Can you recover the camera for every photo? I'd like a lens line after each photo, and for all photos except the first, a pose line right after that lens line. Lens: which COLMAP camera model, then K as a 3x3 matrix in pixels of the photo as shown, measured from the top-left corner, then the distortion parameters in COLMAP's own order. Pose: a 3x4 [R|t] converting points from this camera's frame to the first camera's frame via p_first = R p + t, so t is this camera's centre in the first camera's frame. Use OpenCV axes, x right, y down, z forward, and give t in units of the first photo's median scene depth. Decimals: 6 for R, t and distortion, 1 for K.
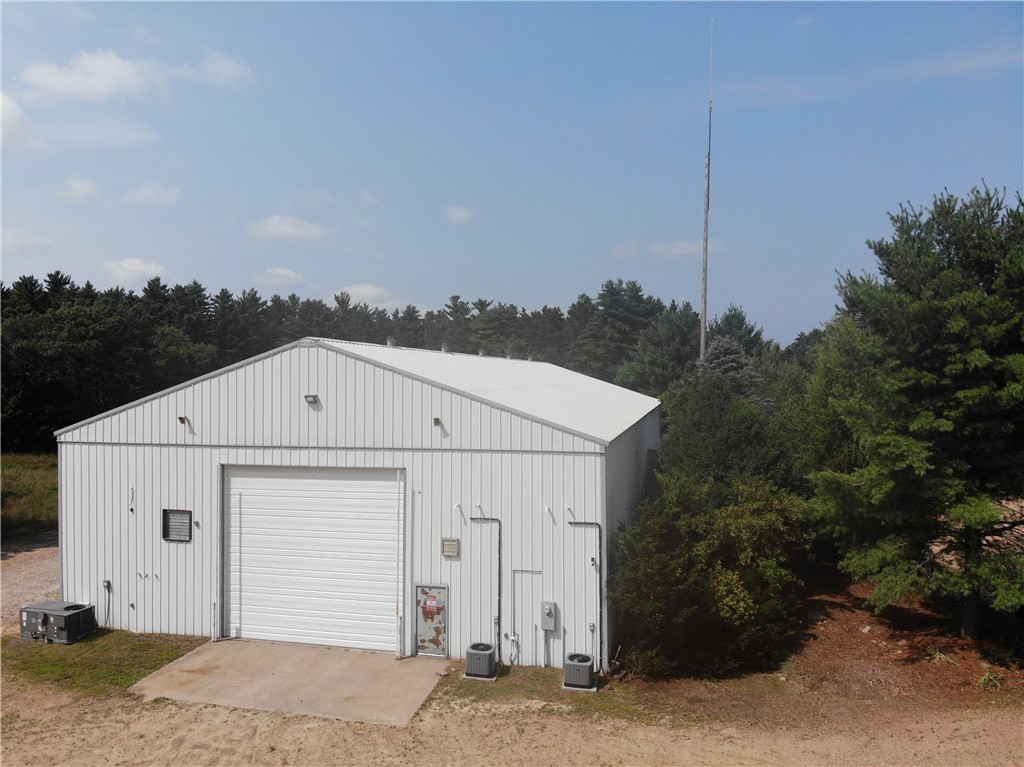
lens RADIAL K [[757.4, 0, 519.6], [0, 757.4, 354.5], [0, 0, 1]] dist [0.107803, -0.196475]
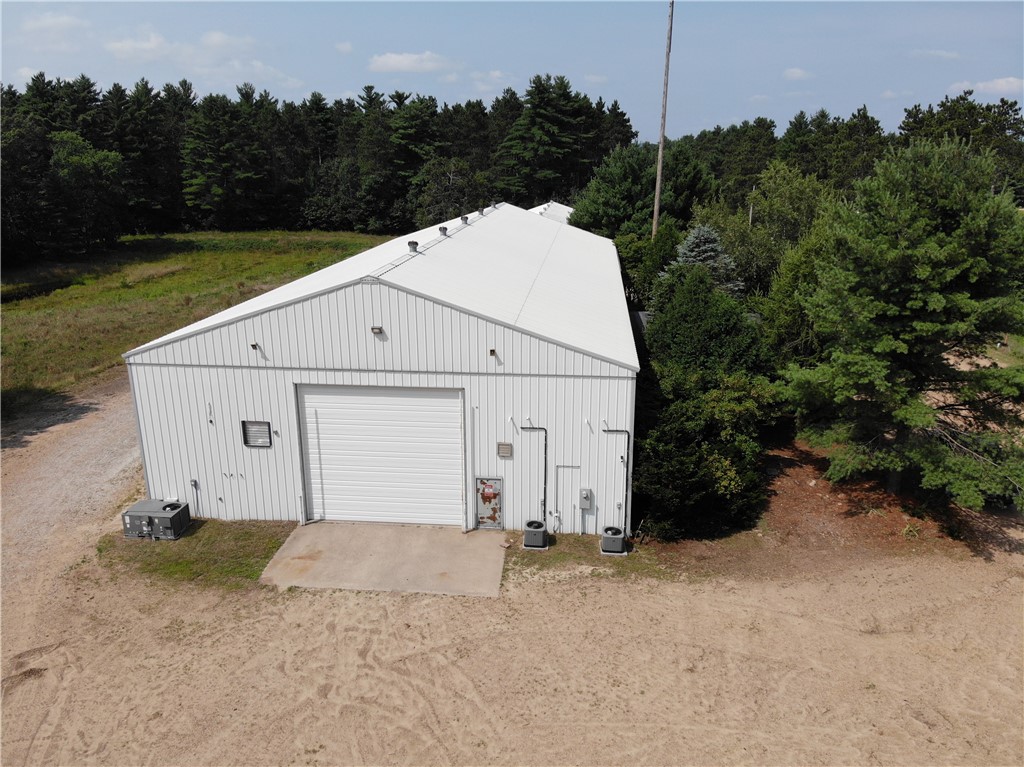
lens RADIAL K [[757.4, 0, 528.5], [0, 757.4, 363.4], [0, 0, 1]] dist [0.107803, -0.196475]
pose [[0.991692, -0.033490, 0.124203, -0.196751], [-0.003535, 0.958055, 0.286562, -0.226191], [-0.128590, -0.284620, 0.949977, -0.120131]]
